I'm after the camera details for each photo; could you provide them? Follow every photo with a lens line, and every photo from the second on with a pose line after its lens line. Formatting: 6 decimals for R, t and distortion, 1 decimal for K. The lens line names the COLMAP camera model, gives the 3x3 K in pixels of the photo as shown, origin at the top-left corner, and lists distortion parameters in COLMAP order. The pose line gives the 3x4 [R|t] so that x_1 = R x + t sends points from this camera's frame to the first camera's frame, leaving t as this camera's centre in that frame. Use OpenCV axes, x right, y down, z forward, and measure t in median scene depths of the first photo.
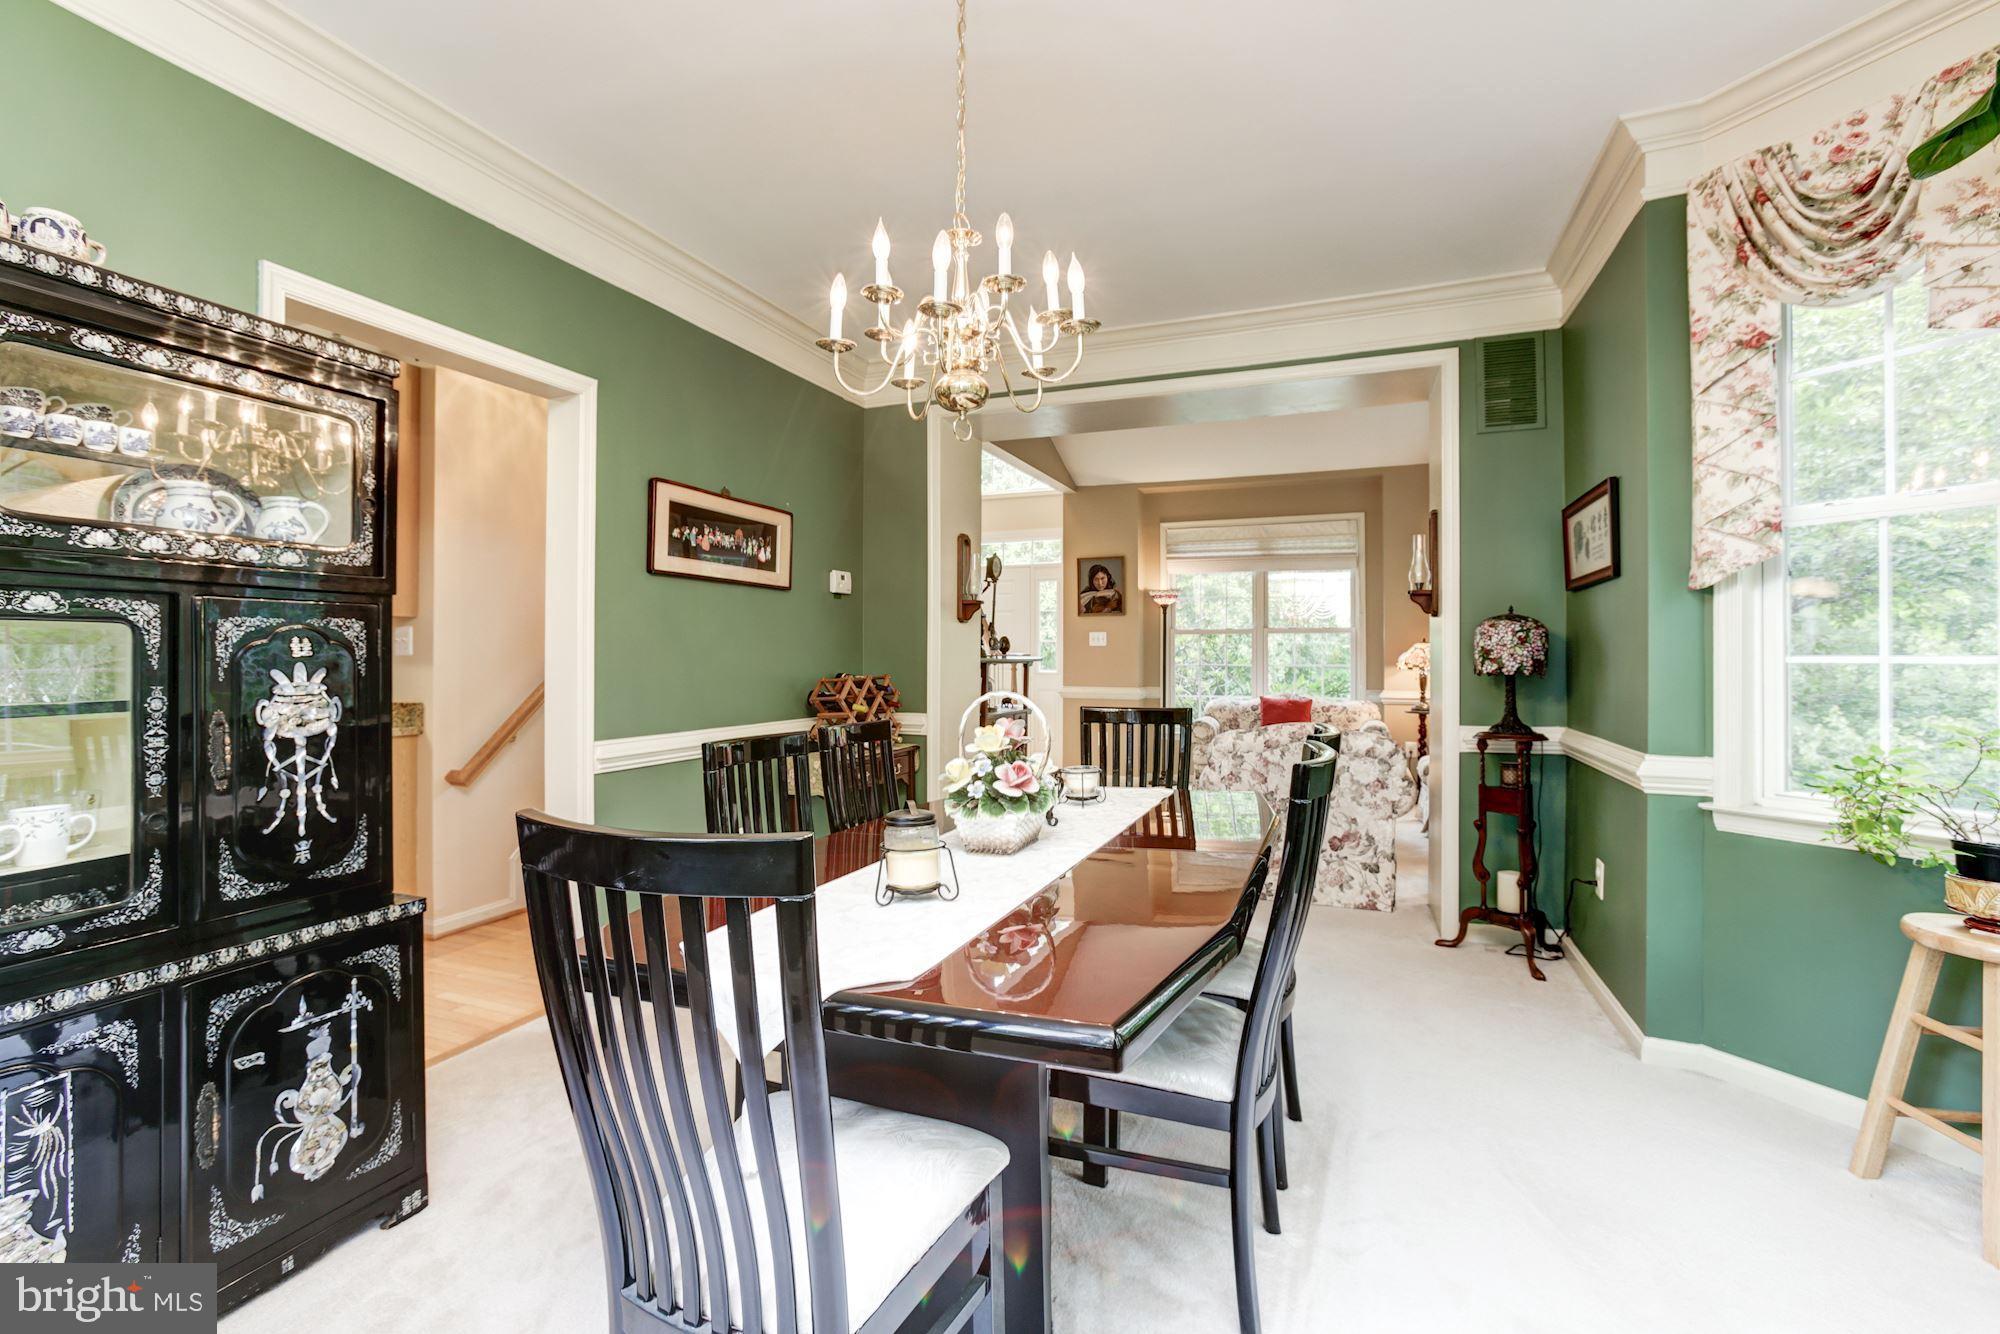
lens RADIAL K [[934.0, 0, 996.8], [0, 934.0, 656.0], [0, 0, 1]] dist [-0.041562, 0.023919]
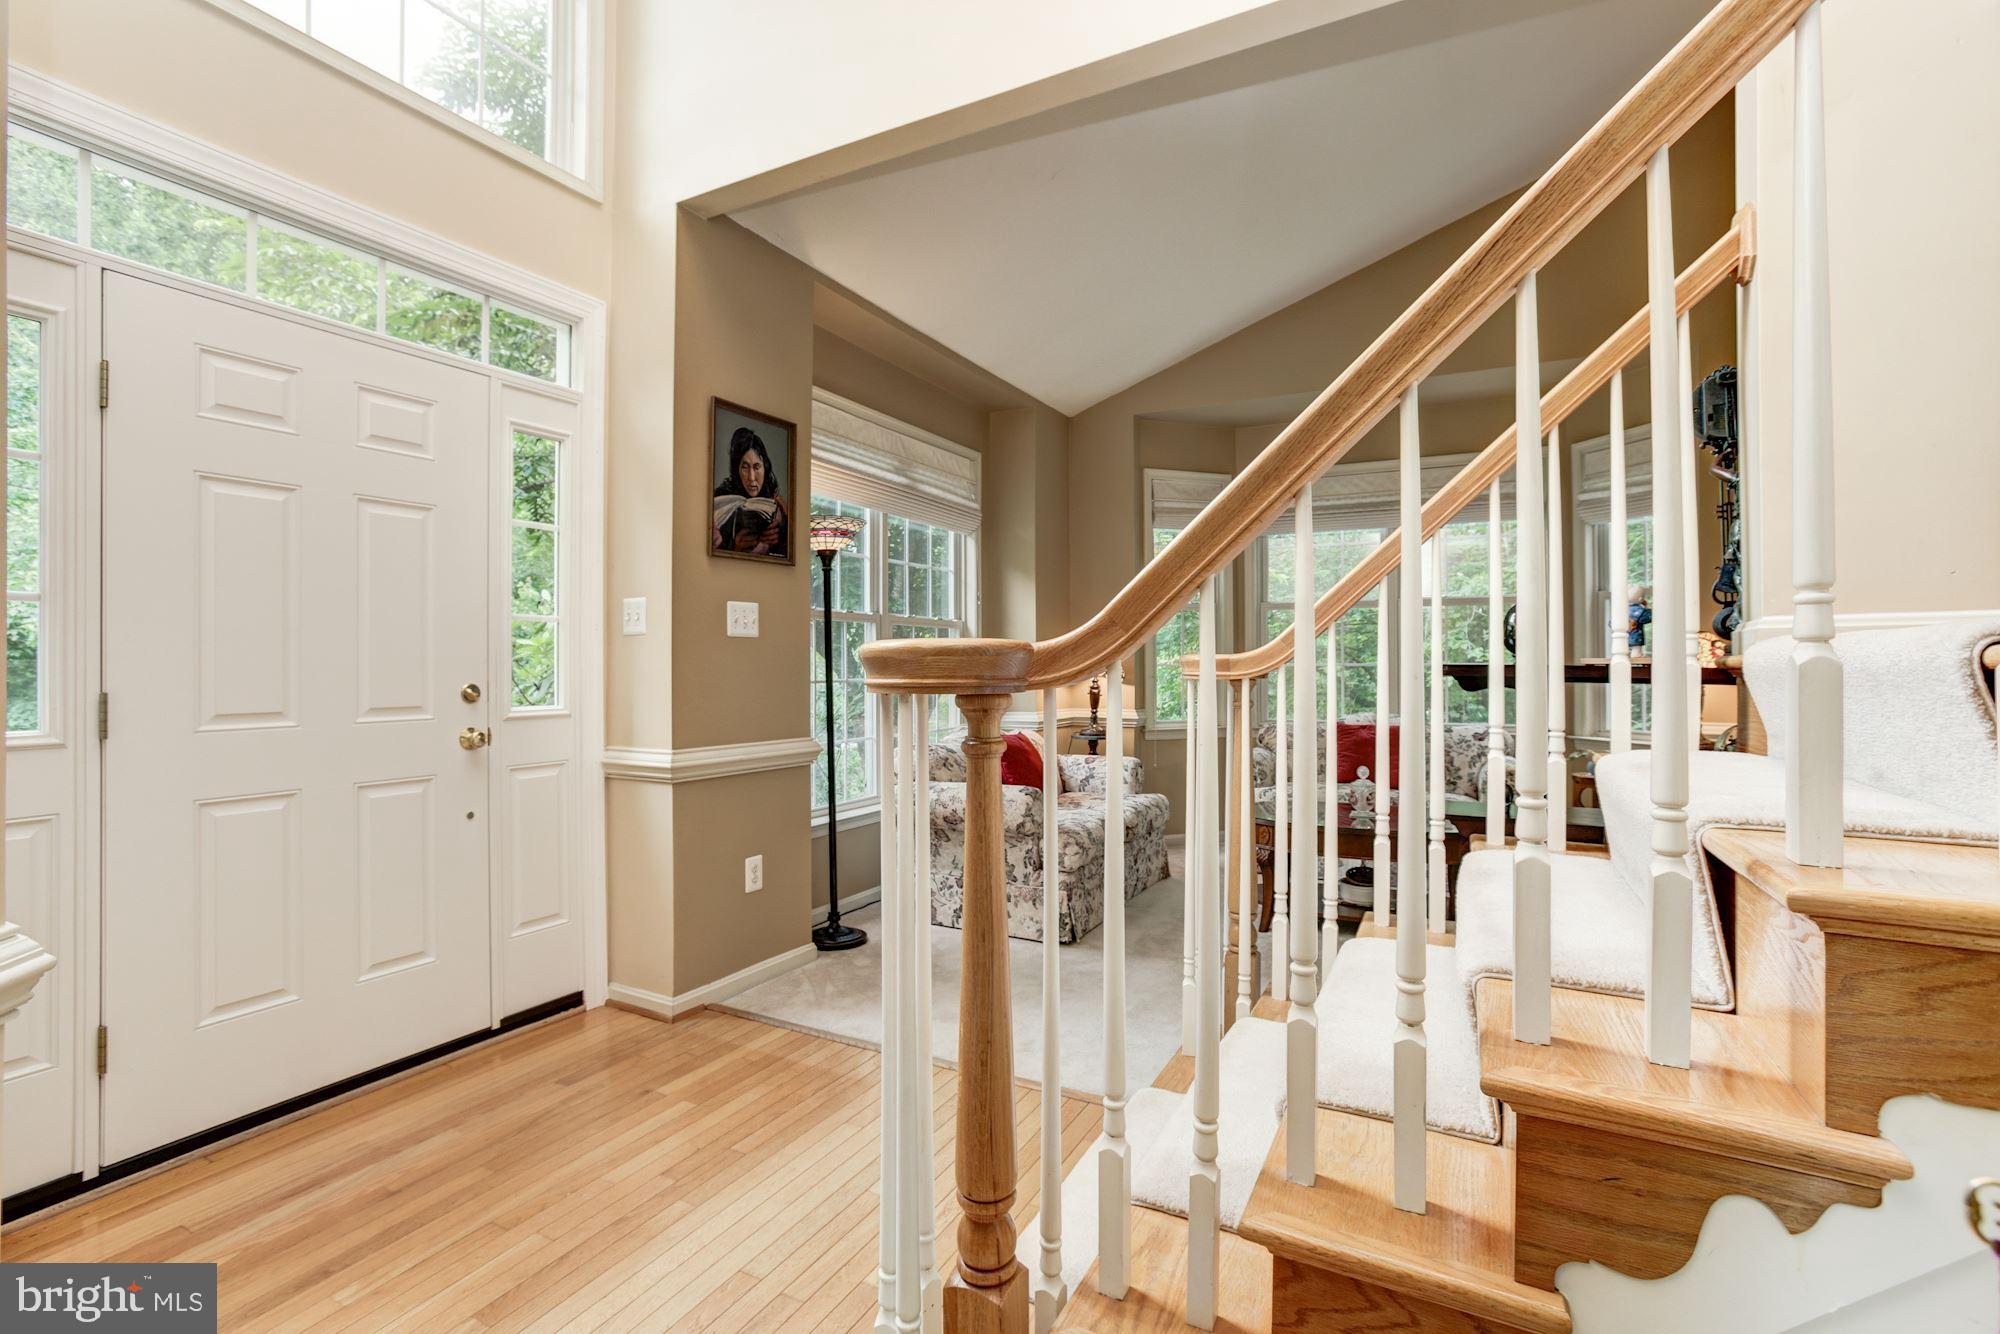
lens RADIAL K [[934.0, 0, 1004.1], [0, 934.0, 662.1], [0, 0, 1]] dist [-0.041562, 0.023919]
pose [[0.114720, -0.001180, 0.993397, -0.266629], [-0.005290, 0.999984, 0.001799, -0.001736], [-0.993384, -0.005461, 0.114712, 0.854005]]
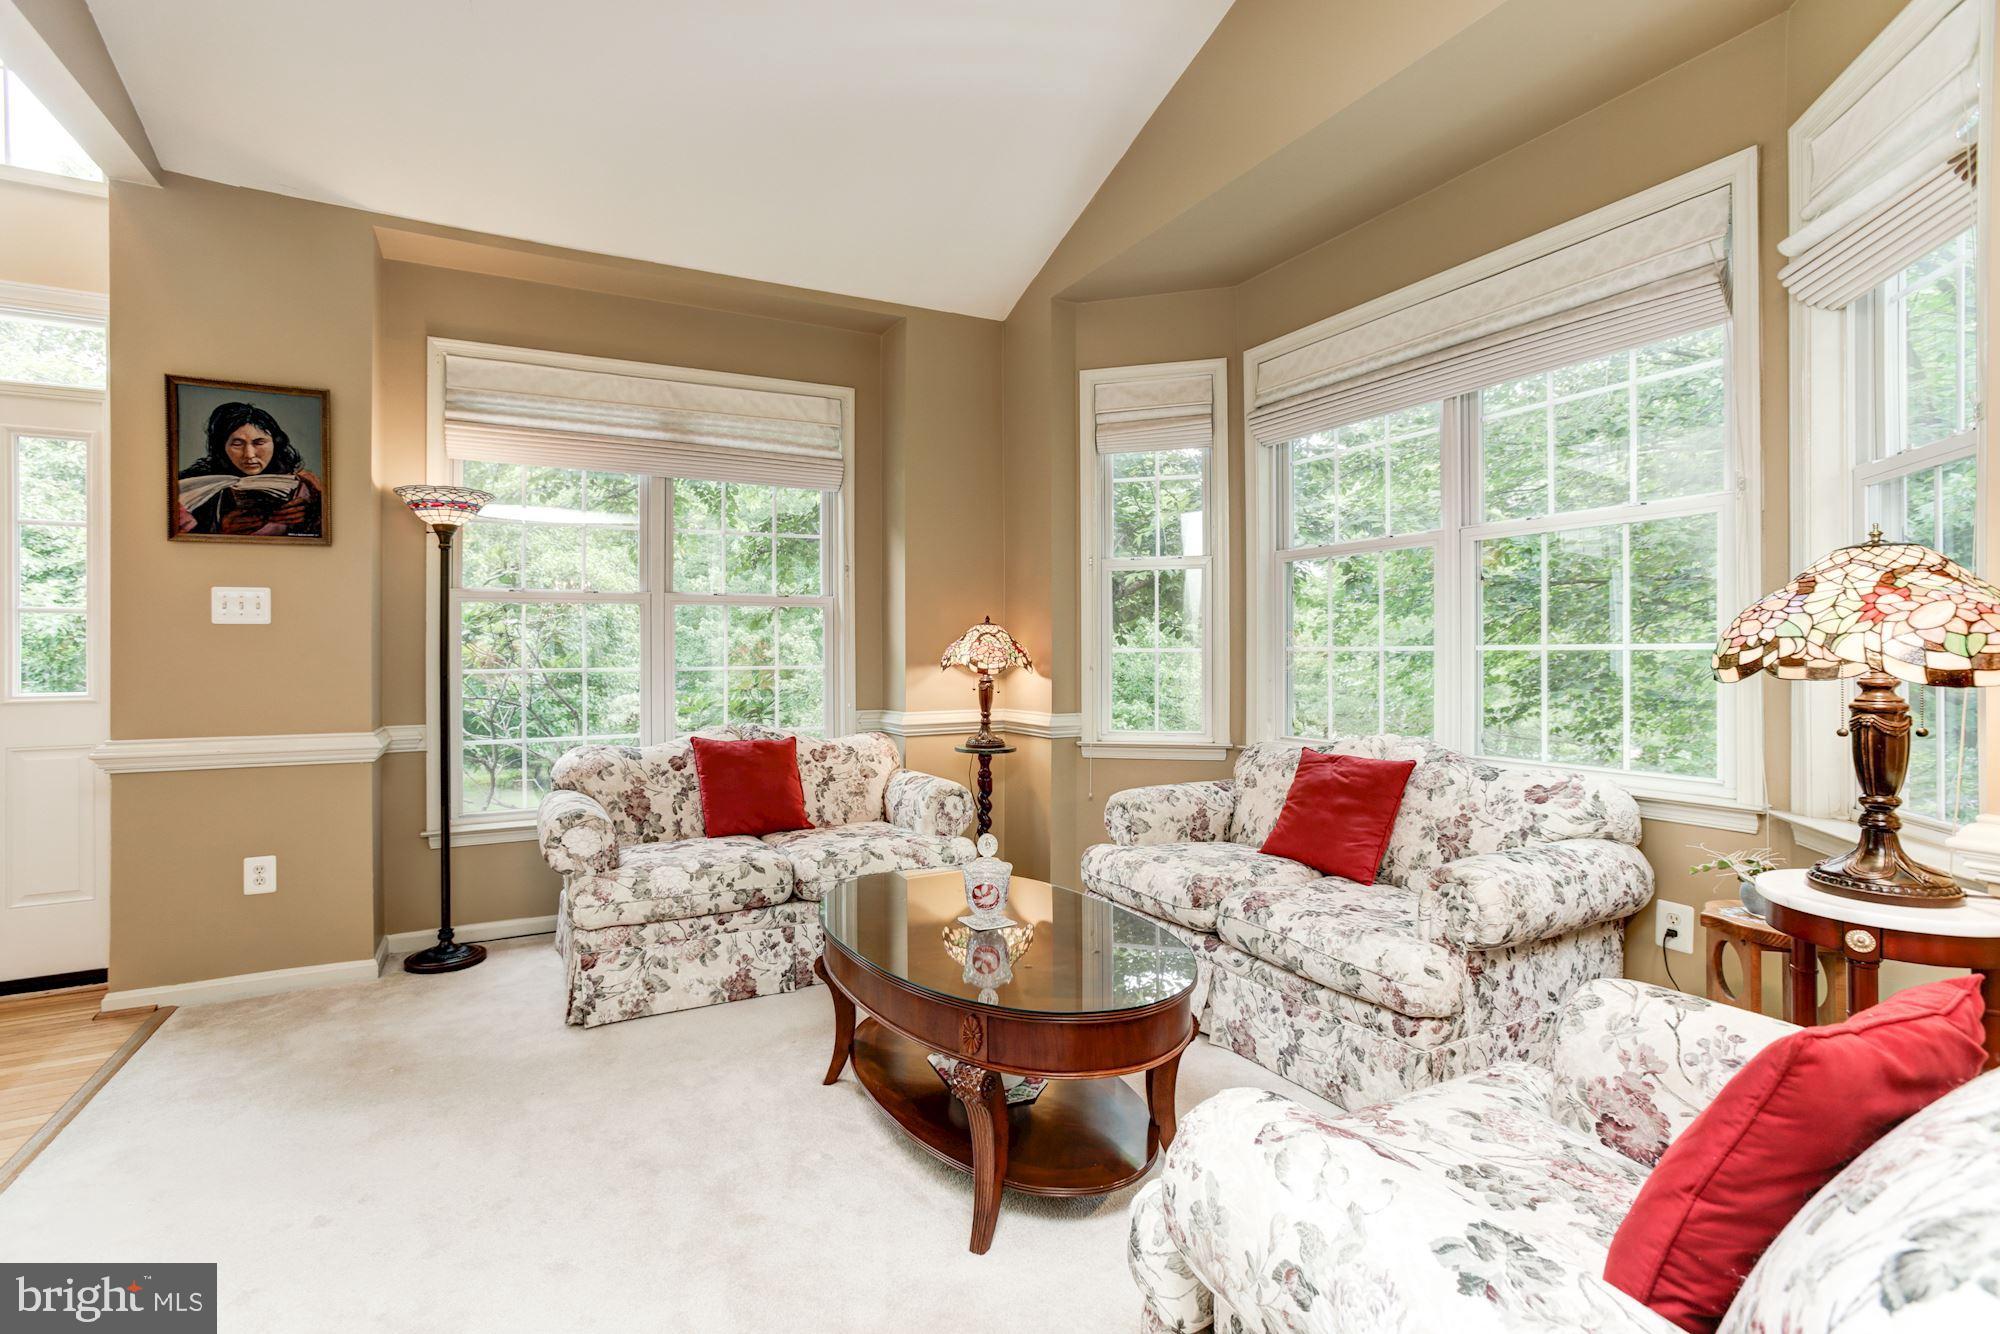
lens RADIAL K [[934.0, 0, 997.6], [0, 934.0, 647.3], [0, 0, 1]] dist [-0.041562, 0.023919]
pose [[0.670730, -0.002676, 0.741697, 0.040070], [0.002380, 0.999996, 0.001456, -0.001348], [-0.741698, 0.000789, 0.670734, 0.538587]]
